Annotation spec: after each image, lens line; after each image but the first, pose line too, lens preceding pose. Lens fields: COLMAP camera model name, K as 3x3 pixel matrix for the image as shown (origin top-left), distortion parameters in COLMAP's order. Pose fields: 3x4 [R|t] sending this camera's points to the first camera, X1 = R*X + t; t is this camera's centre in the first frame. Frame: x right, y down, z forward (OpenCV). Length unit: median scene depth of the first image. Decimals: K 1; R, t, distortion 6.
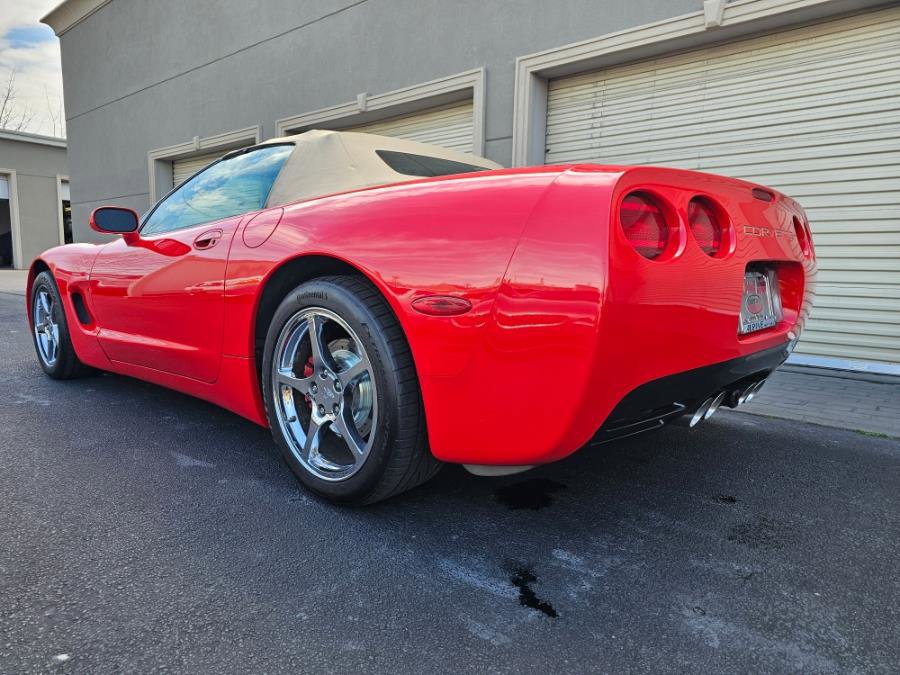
lens RADIAL K [[627.0, 0, 451.7], [0, 627.0, 347.0], [0, 0, 1]] dist [0.032423, -0.023618]
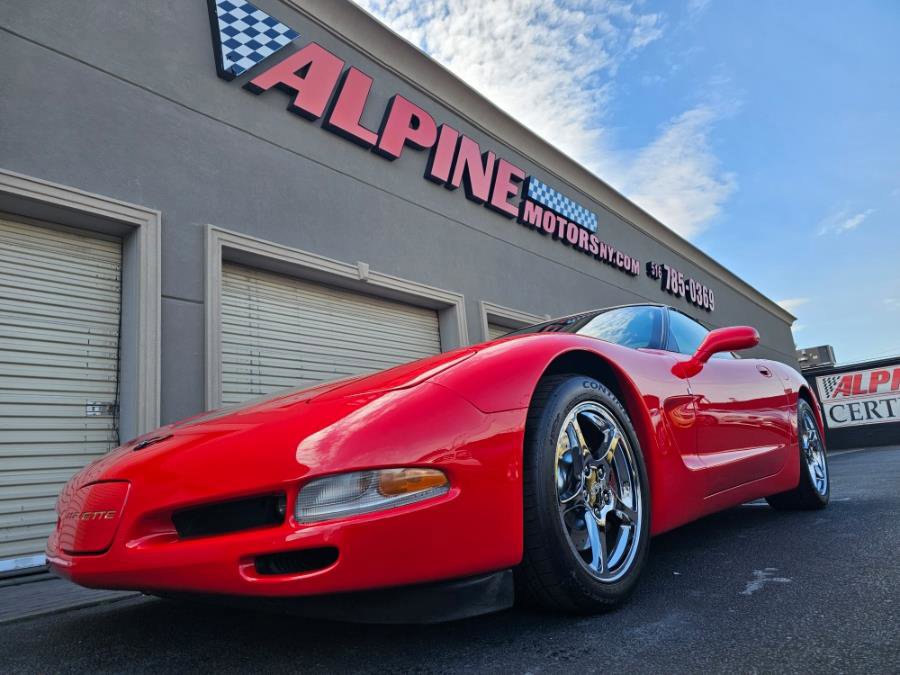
lens RADIAL K [[585.9, 0, 452.8], [0, 585.9, 349.2], [0, 0, 1]] dist [0.036922, -0.023443]
pose [[-0.040406, 0.182886, 0.982304, -1.768759], [0.208049, 0.963099, -0.170752, -0.162627], [-0.977283, 0.197468, -0.076964, 1.870371]]
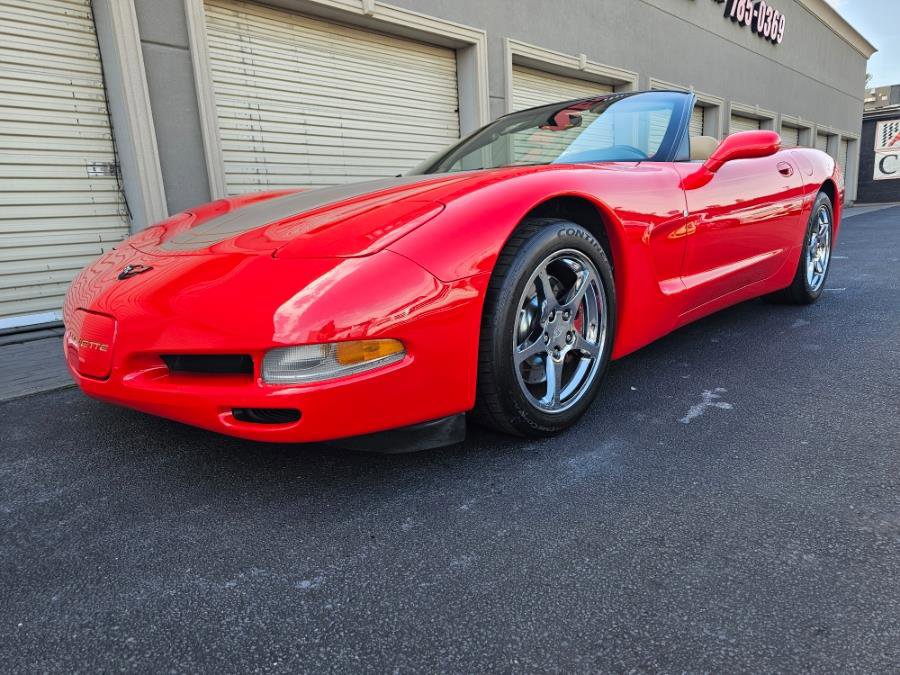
lens RADIAL K [[585.9, 0, 456.1], [0, 585.9, 336.3], [0, 0, 1]] dist [0.036922, -0.023443]
pose [[-0.004085, -0.236829, 0.971543, -1.774060], [0.168840, 0.957439, 0.234100, -0.277511], [-0.985635, 0.164991, 0.036075, 1.783340]]
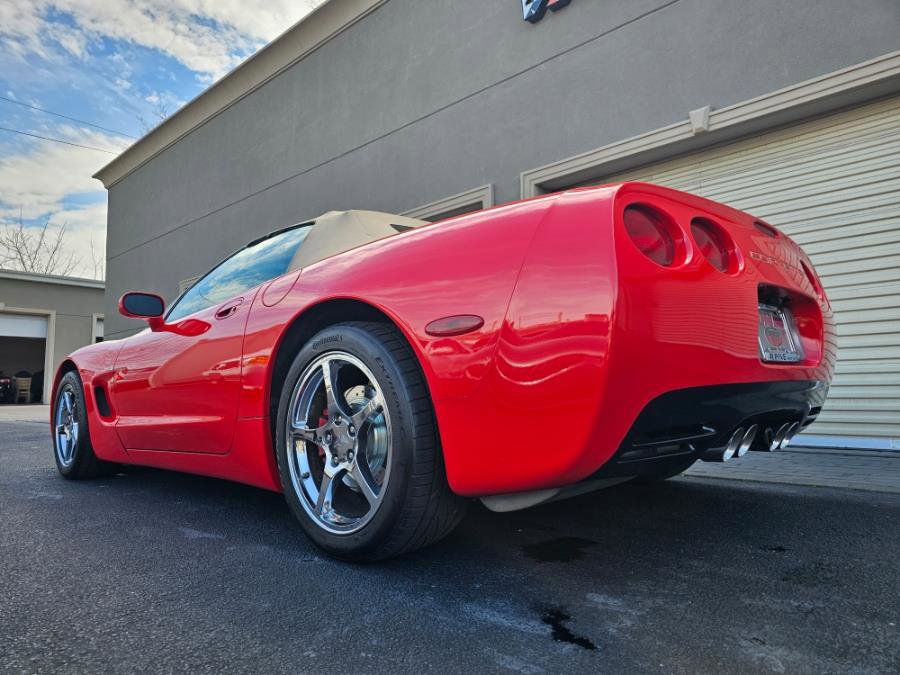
lens RADIAL K [[627.0, 0, 448.9], [0, 627.0, 329.2], [0, 0, 1]] dist [0.032423, -0.023618]
pose [[0.998760, -0.039422, -0.030415, 0.003699], [0.031443, 0.973001, -0.228650, 0.112026], [0.038608, 0.227410, 0.973033, 0.016700]]
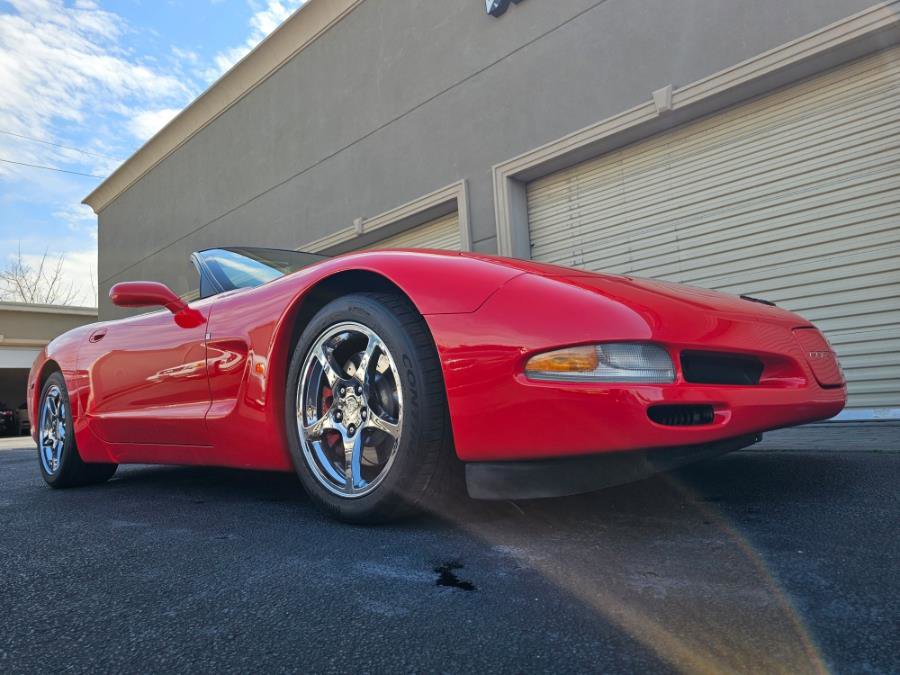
lens RADIAL K [[627.0, 0, 453.8], [0, 627.0, 328.8], [0, 0, 1]] dist [0.032423, -0.023618]
pose [[0.995189, -0.091770, -0.034322, 0.118977], [0.080276, 0.964557, -0.251367, 0.180789], [0.056173, 0.247402, 0.967283, 0.069744]]
